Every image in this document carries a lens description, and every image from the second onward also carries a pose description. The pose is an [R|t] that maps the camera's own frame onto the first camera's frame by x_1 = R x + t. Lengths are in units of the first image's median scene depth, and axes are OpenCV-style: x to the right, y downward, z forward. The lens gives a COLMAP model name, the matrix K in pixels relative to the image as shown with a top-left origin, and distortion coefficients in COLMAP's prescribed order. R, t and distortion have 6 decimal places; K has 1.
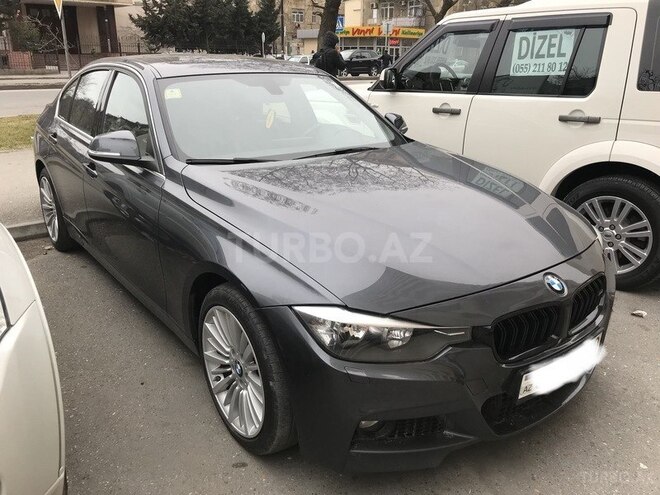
lens RADIAL K [[542.1, 0, 329.1], [0, 542.1, 246.6], [0, 0, 1]] dist [0.011179, -0.008732]
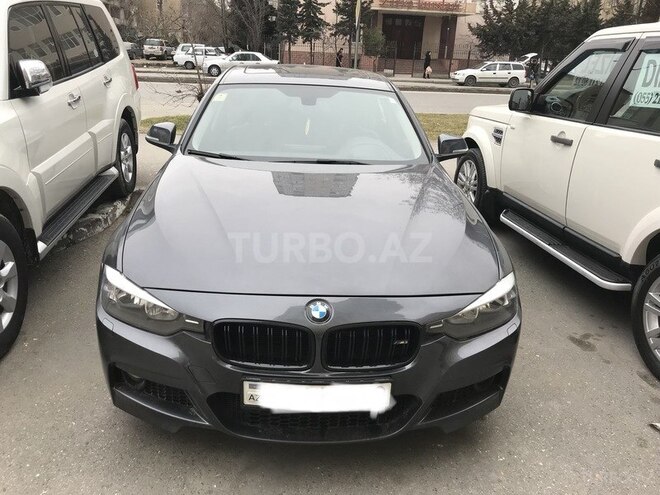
lens RADIAL K [[542.1, 0, 326.3], [0, 542.1, 246.8], [0, 0, 1]] dist [0.011179, -0.008732]
pose [[0.815217, 0.216953, -0.536984, 0.408982], [-0.222840, 0.973306, 0.054934, -0.046316], [0.534568, 0.074879, 0.841802, 0.073032]]
